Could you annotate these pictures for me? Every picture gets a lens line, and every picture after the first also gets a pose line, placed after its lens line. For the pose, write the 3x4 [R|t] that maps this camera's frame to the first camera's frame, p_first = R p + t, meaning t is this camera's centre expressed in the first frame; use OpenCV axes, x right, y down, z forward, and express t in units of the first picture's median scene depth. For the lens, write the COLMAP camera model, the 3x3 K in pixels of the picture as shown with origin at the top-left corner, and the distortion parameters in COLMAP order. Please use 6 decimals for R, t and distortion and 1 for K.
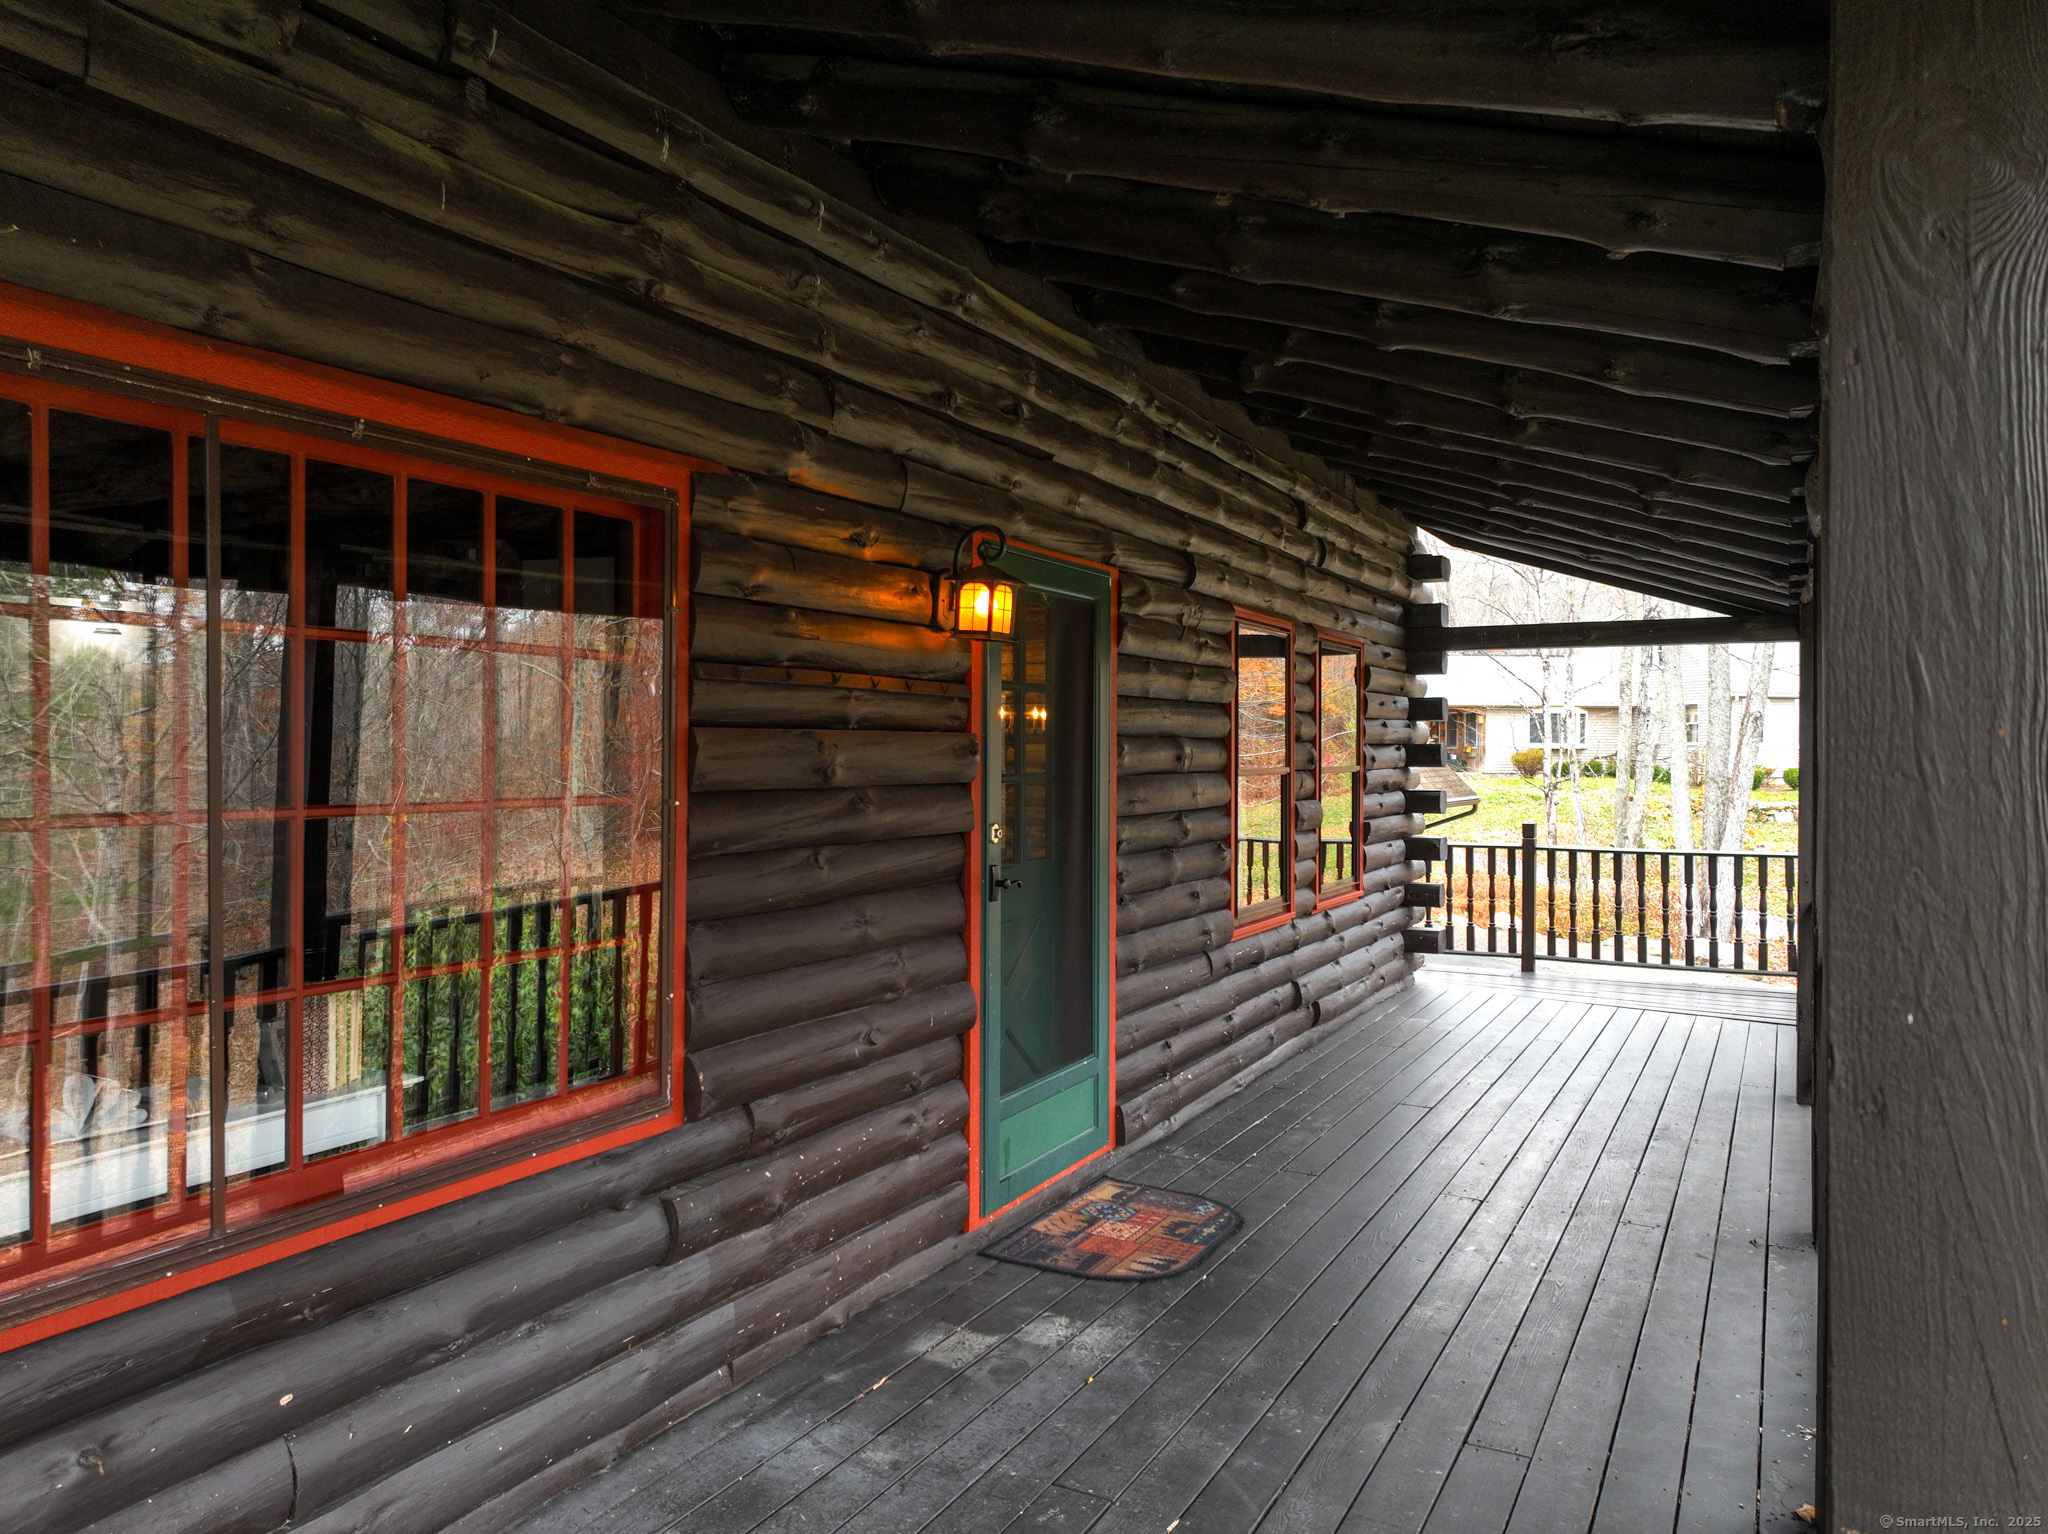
lens RADIAL K [[1439.0, 0, 1024.0], [0, 1439.0, 767.0], [0, 0, 1]] dist [0.006202, 0.004864]
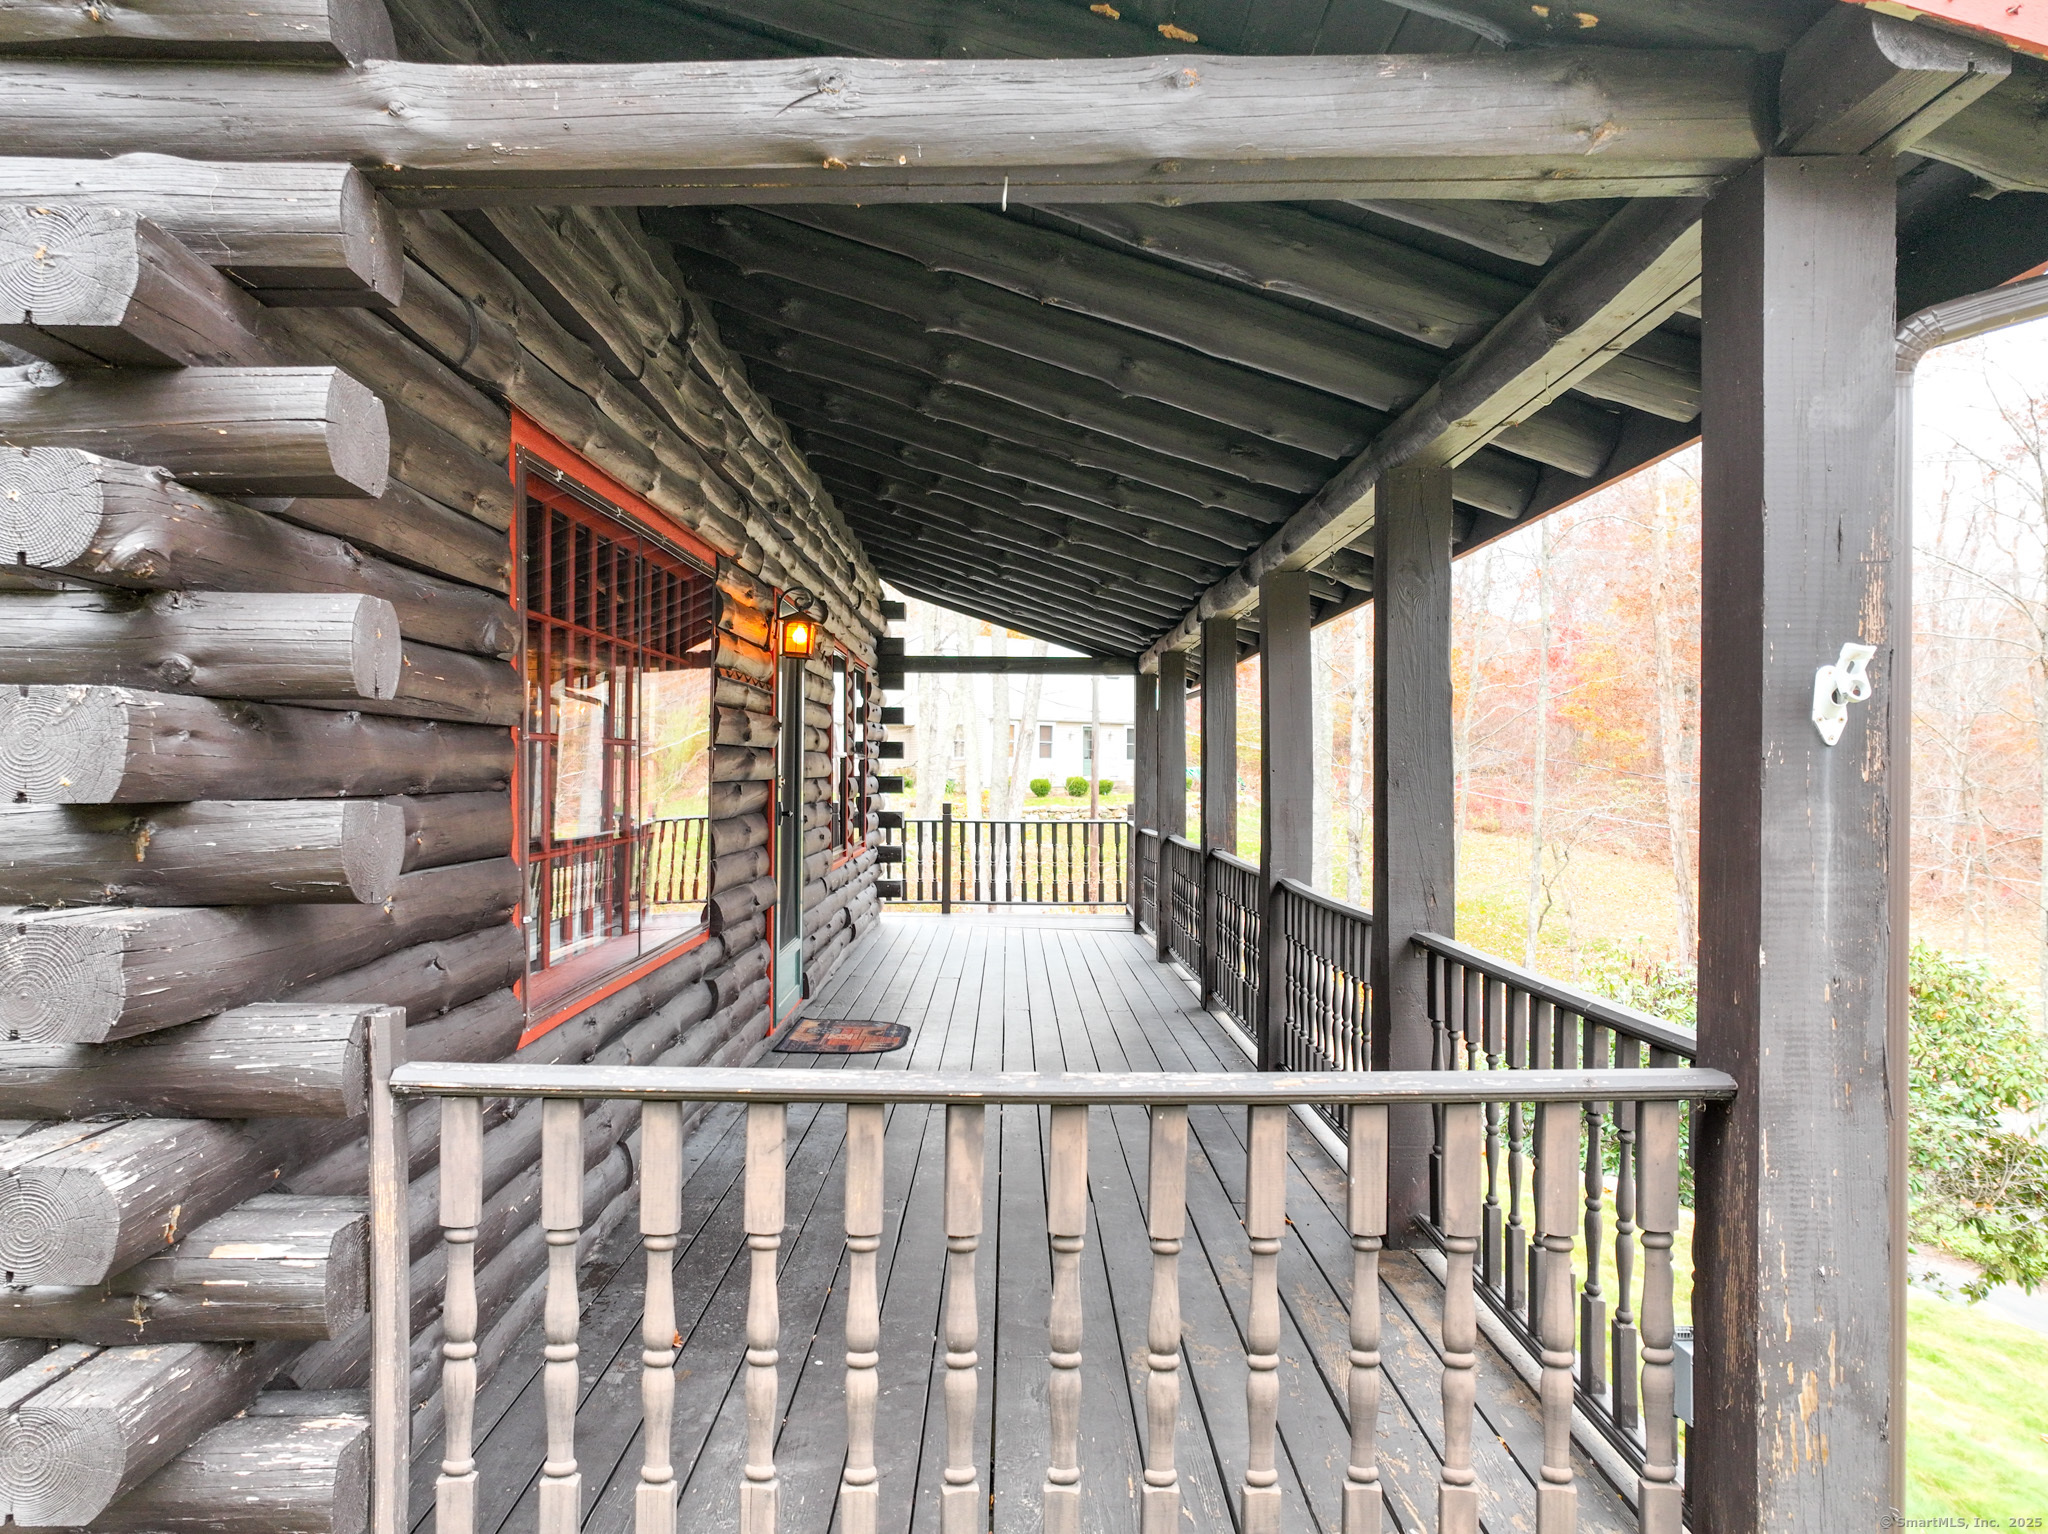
lens RADIAL K [[1439.0, 0, 1024.0], [0, 1439.0, 767.0], [0, 0, 1]] dist [0.006202, 0.004864]
pose [[0.875518, 0.002756, 0.483179, -0.261615], [0.003085, 0.999931, -0.011293, 0.023109], [-0.483177, 0.011378, 0.875449, -0.237039]]
